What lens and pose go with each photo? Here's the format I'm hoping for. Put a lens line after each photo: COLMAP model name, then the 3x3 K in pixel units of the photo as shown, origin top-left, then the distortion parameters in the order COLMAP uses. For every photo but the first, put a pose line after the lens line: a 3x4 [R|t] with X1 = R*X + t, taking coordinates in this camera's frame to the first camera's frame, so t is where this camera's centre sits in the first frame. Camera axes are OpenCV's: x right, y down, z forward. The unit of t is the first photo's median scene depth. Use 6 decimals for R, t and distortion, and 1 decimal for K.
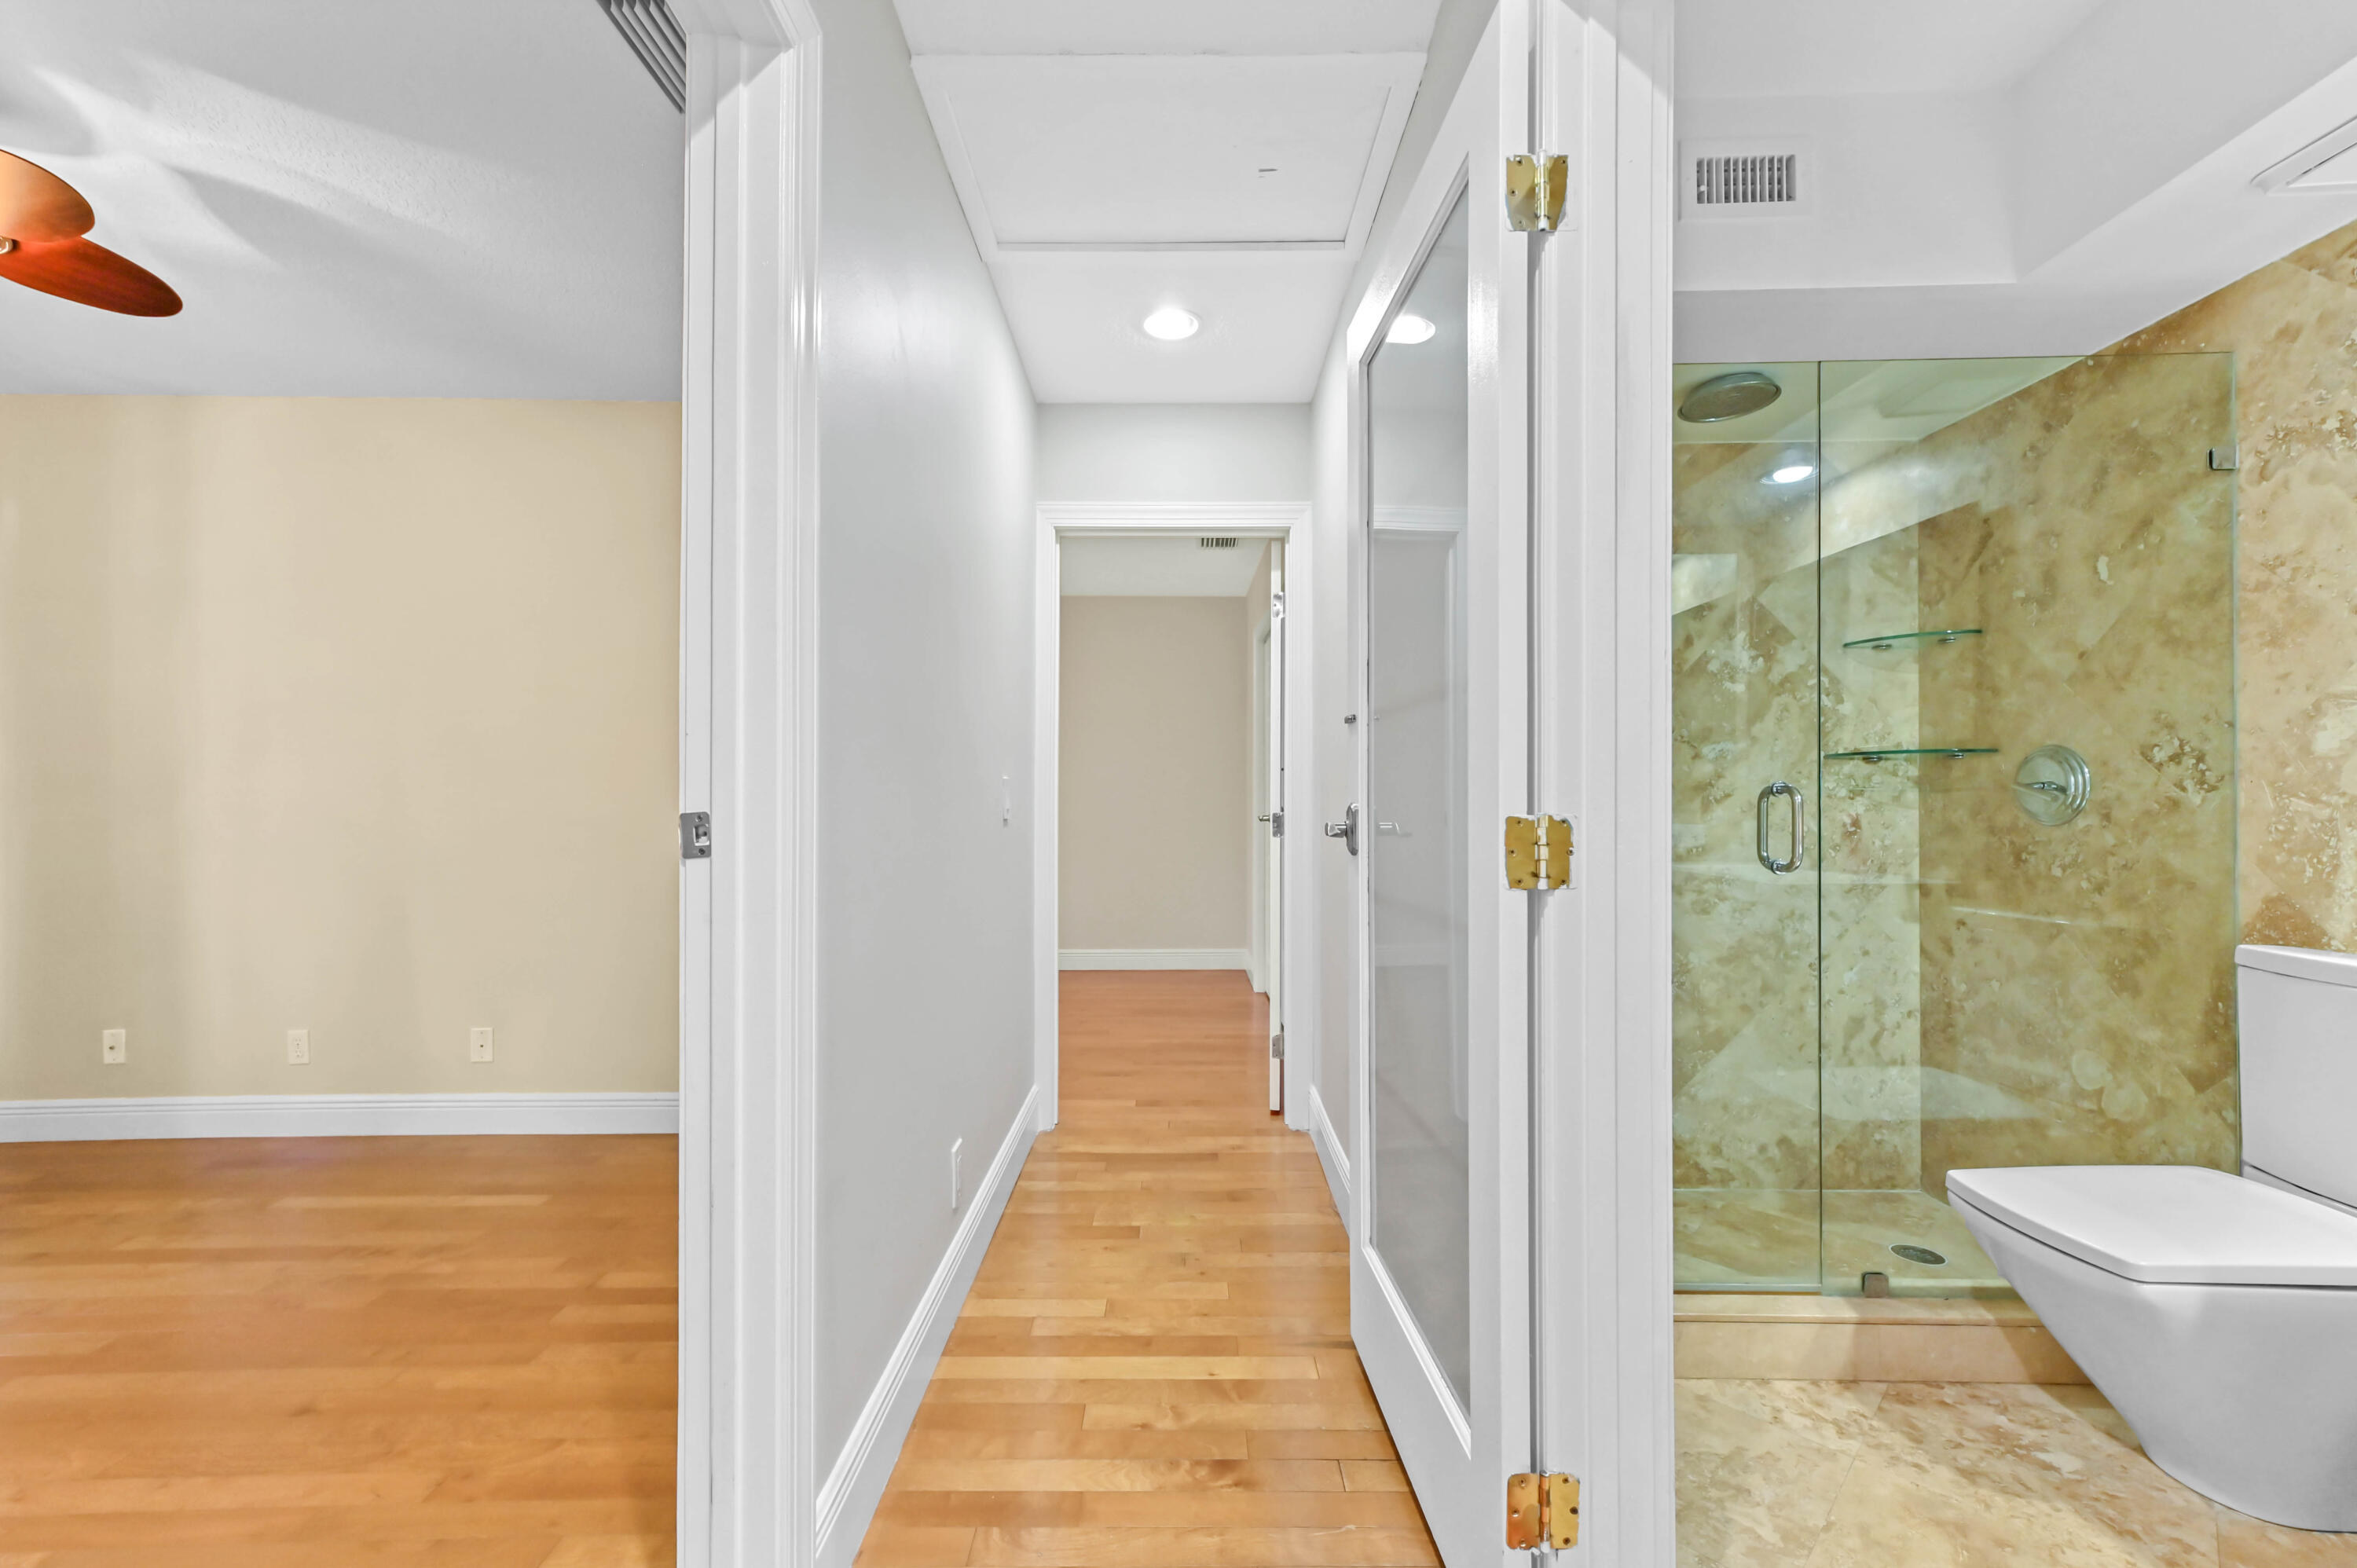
lens RADIAL K [[935.5, 0, 1199.2], [0, 935.5, 807.4], [0, 0, 1]] dist [0.012020, -0.000490]
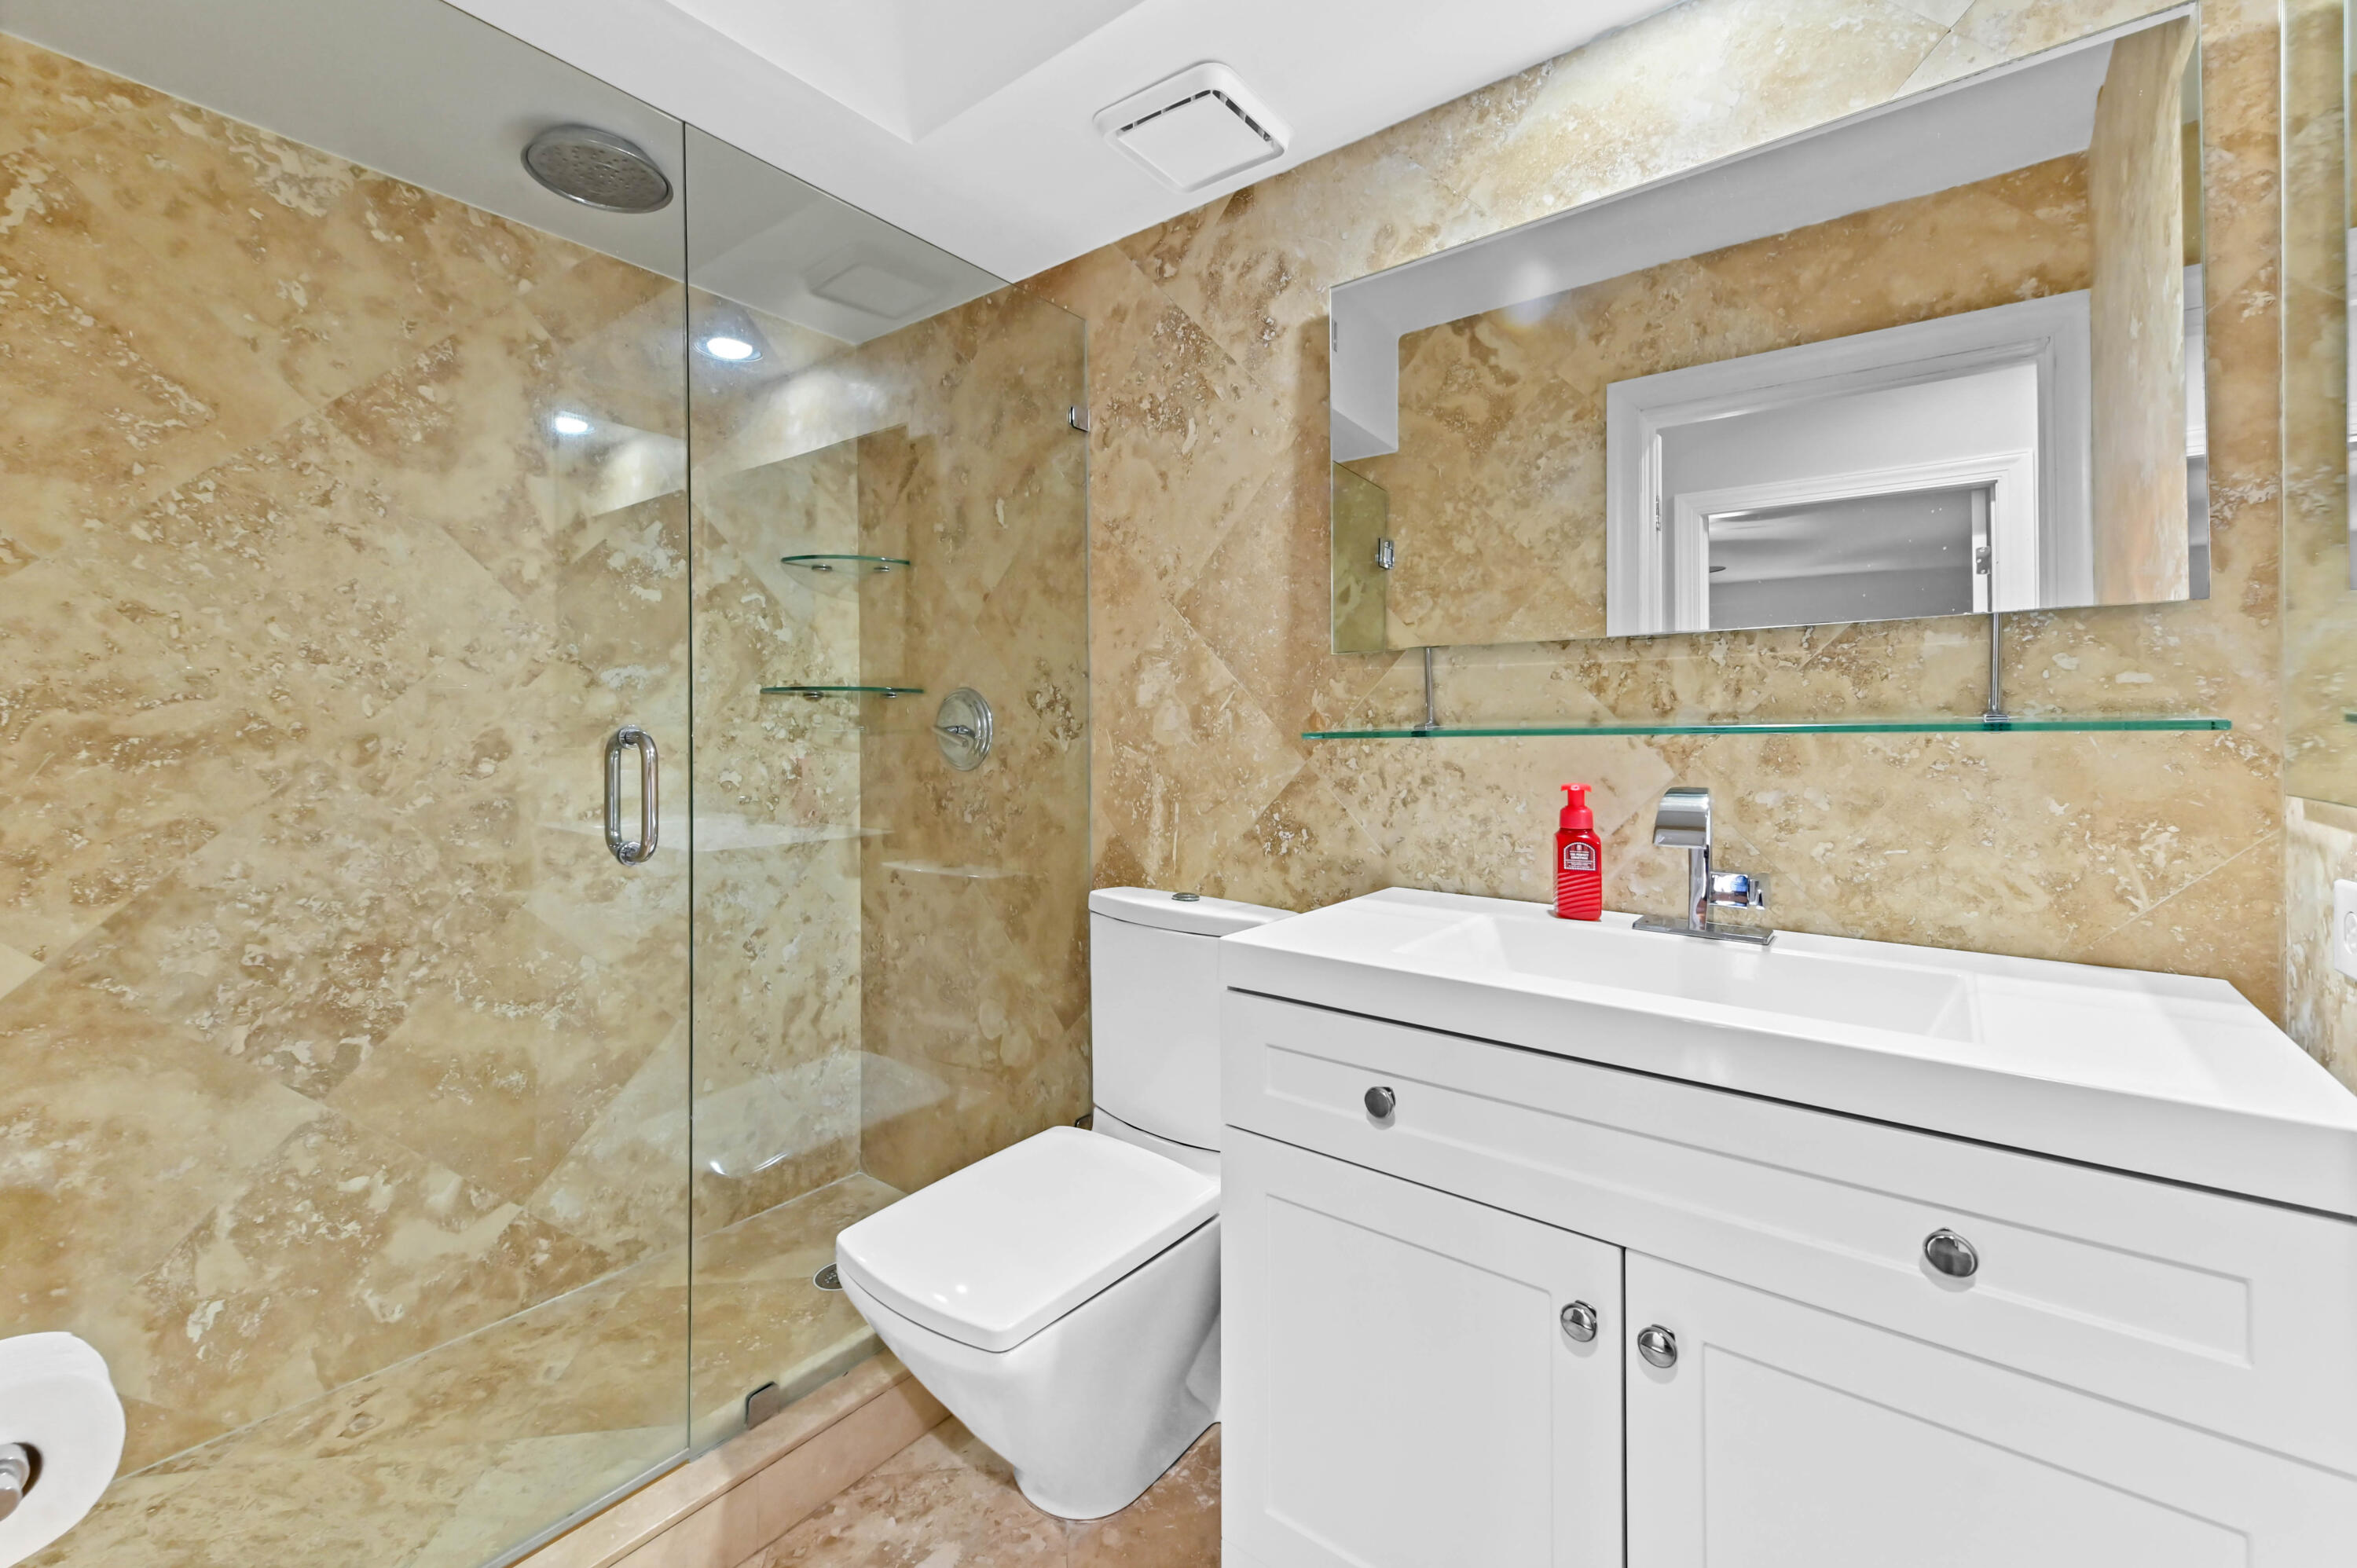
lens RADIAL K [[935.5, 0, 1200.8], [0, 935.5, 734.4], [0, 0, 1]] dist [0.012020, -0.000490]
pose [[0.589273, -0.000074, 0.807934, 0.277566], [0.002048, 0.999997, -0.001402, -0.016891], [-0.807931, 0.002481, 0.589271, 0.244890]]
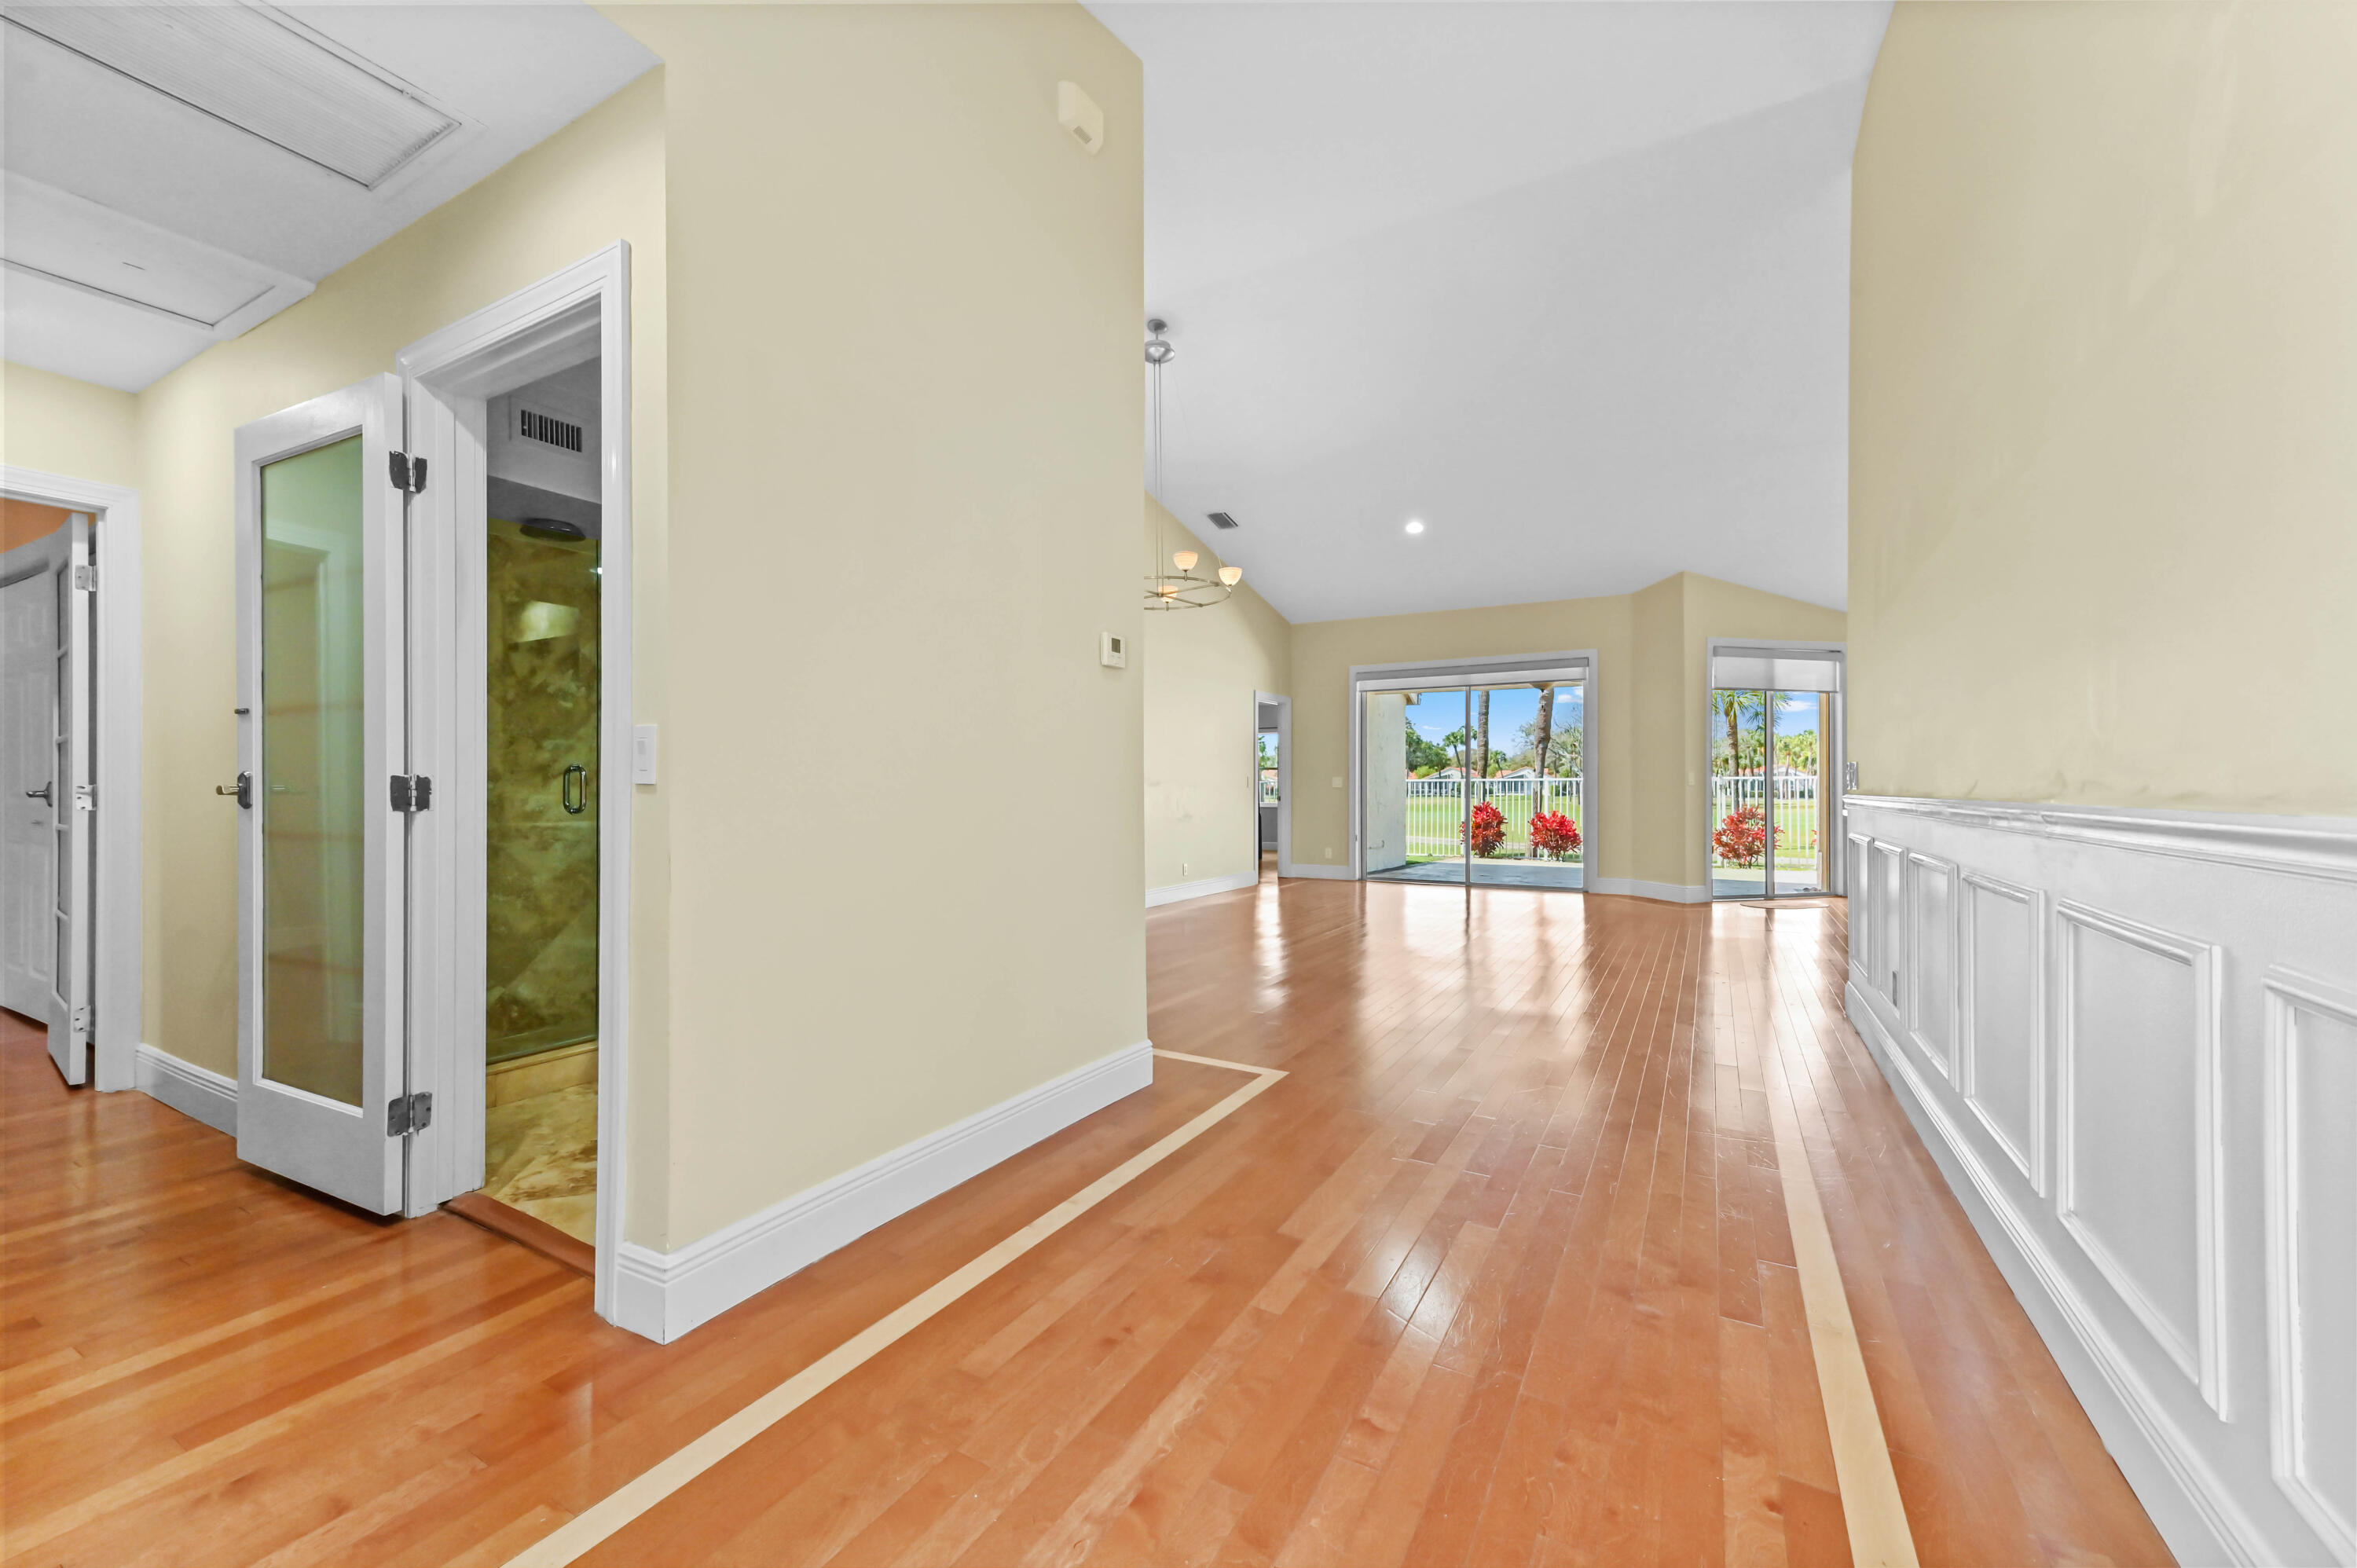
lens RADIAL K [[935.5, 0, 1198.8], [0, 935.5, 789.7], [0, 0, 1]] dist [0.012020, -0.000490]
pose [[0.503962, 0.004188, 0.863716, -0.318081], [0.001159, 0.999984, -0.005524, 0.030125], [-0.863725, 0.003785, 0.503949, -0.883156]]
